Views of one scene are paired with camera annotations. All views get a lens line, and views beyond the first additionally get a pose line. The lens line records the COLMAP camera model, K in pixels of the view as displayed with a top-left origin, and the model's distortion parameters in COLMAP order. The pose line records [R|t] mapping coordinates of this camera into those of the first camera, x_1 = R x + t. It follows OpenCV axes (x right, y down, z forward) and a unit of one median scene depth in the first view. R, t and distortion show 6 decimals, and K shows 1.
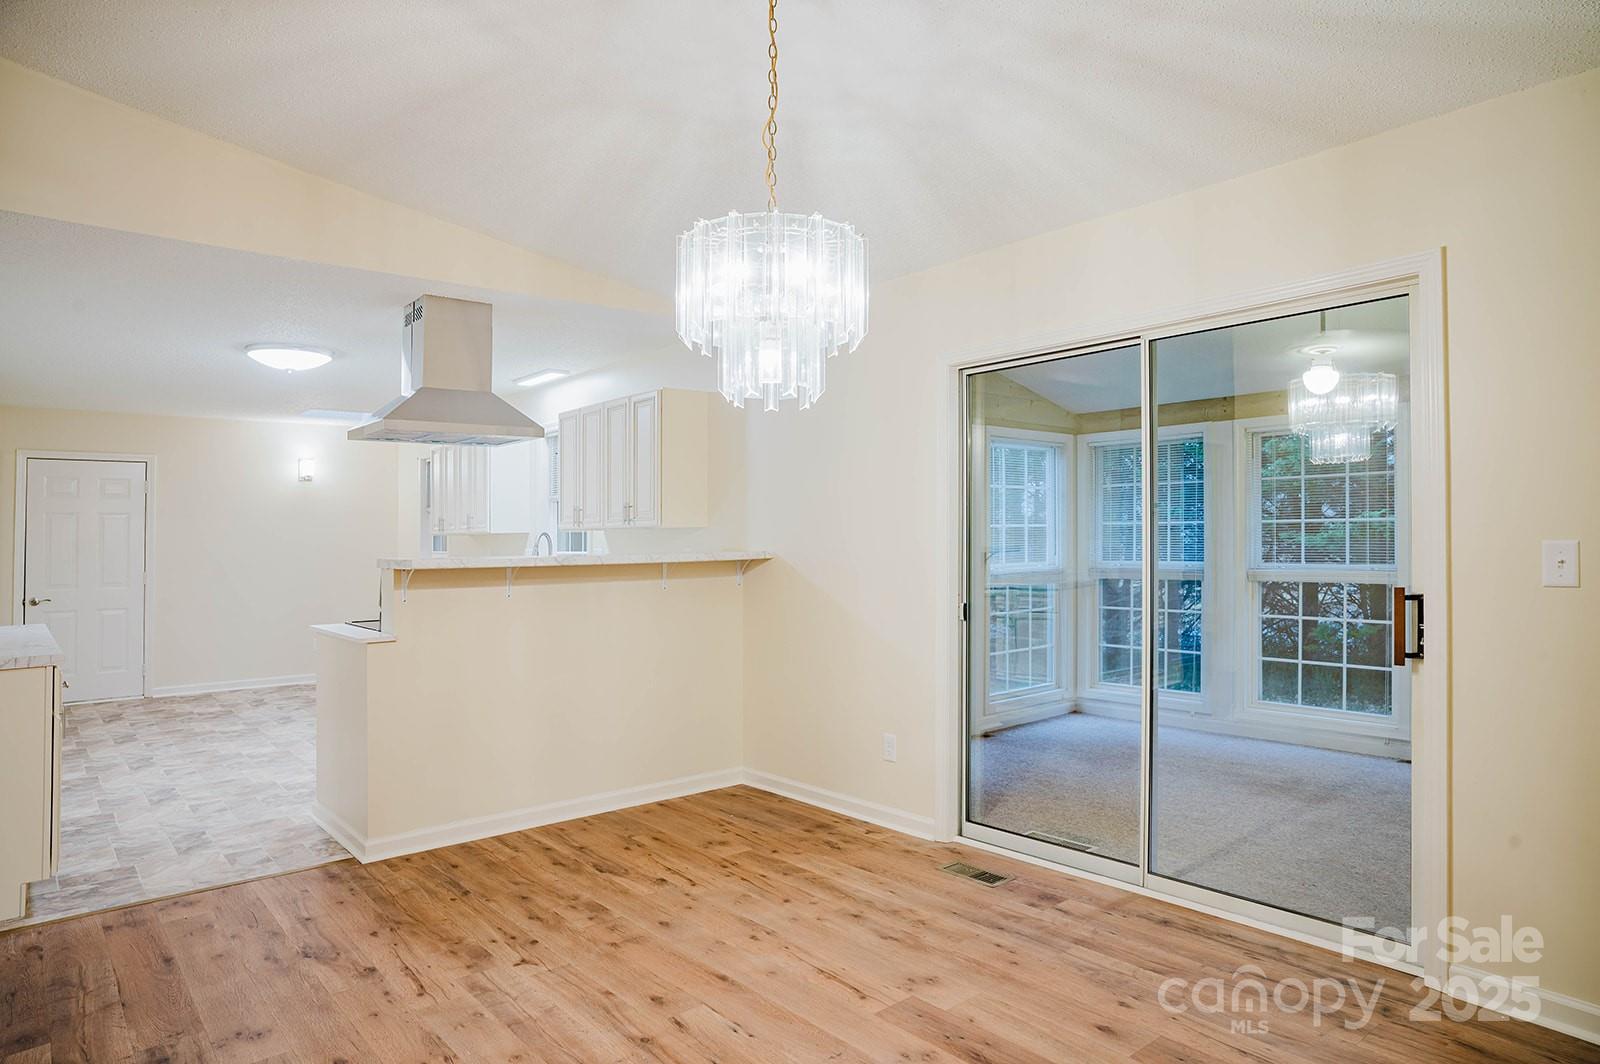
lens RADIAL K [[948.1, 0, 800.0], [0, 948.1, 532.0], [0, 0, 1]] dist [-0.056342, 0.040329]
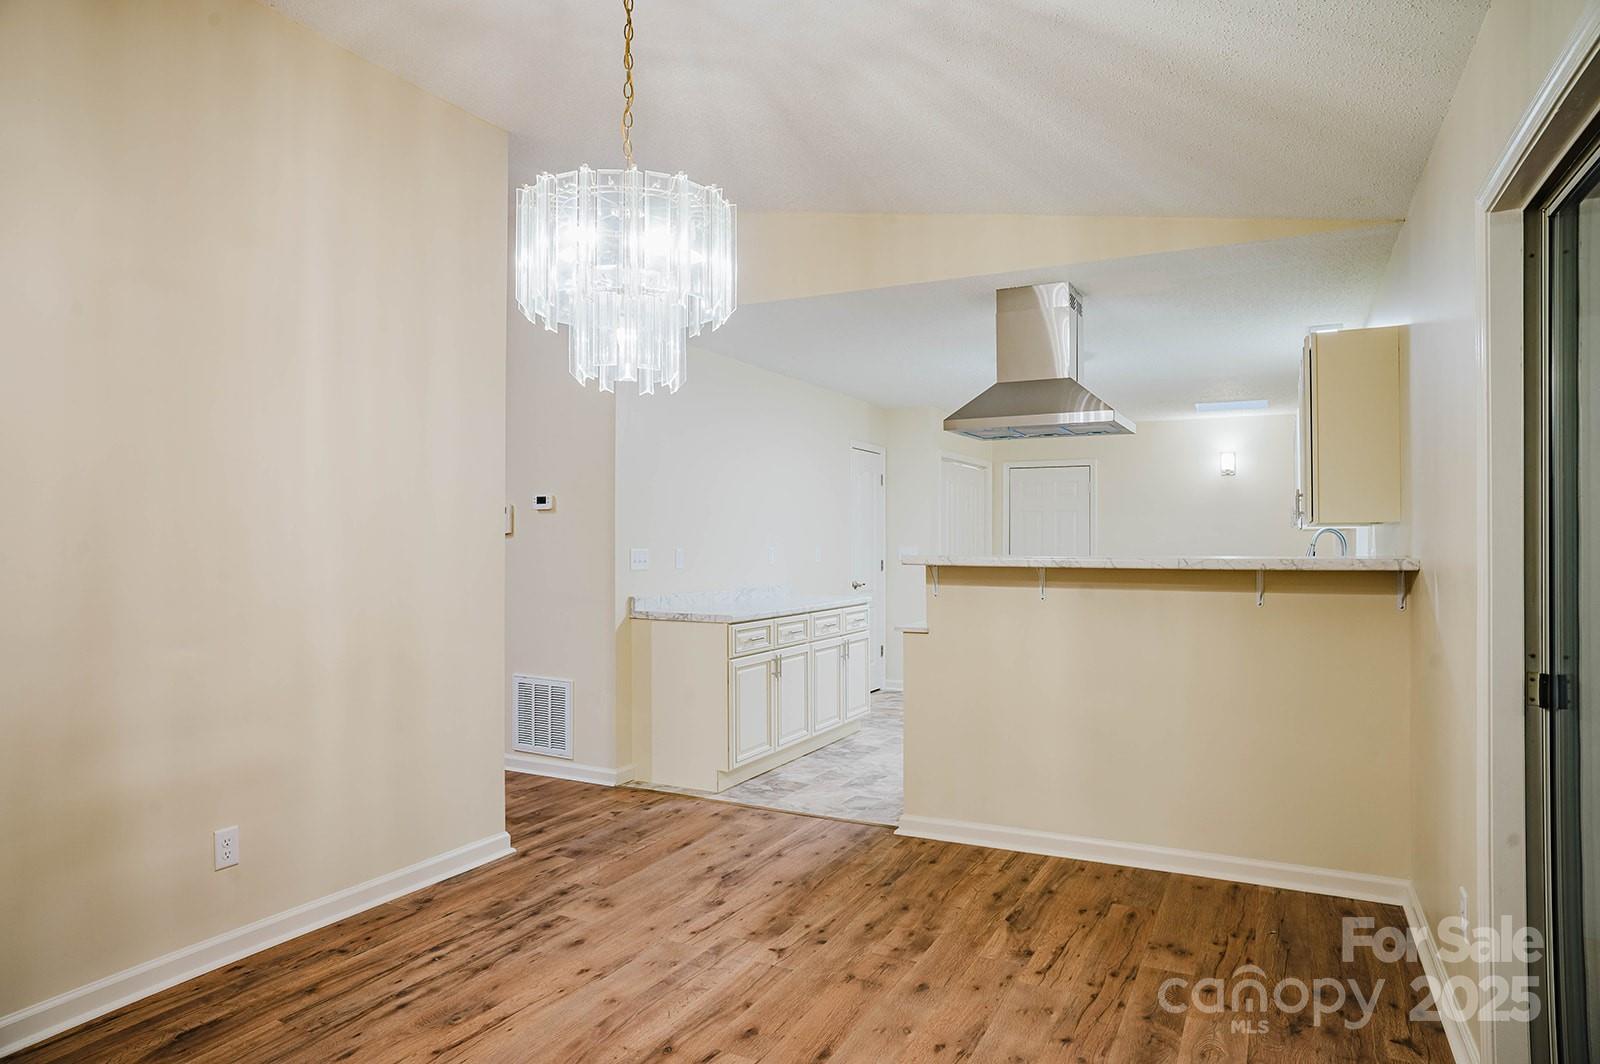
lens RADIAL K [[949.5, 0, 806.2], [0, 949.5, 487.1], [0, 0, 1]] dist [-0.054742, 0.040276]
pose [[0.396873, -0.036023, -0.917166, 0.557926], [0.004030, 0.999288, -0.037504, -0.011300], [0.917865, 0.011189, 0.396736, 0.494092]]
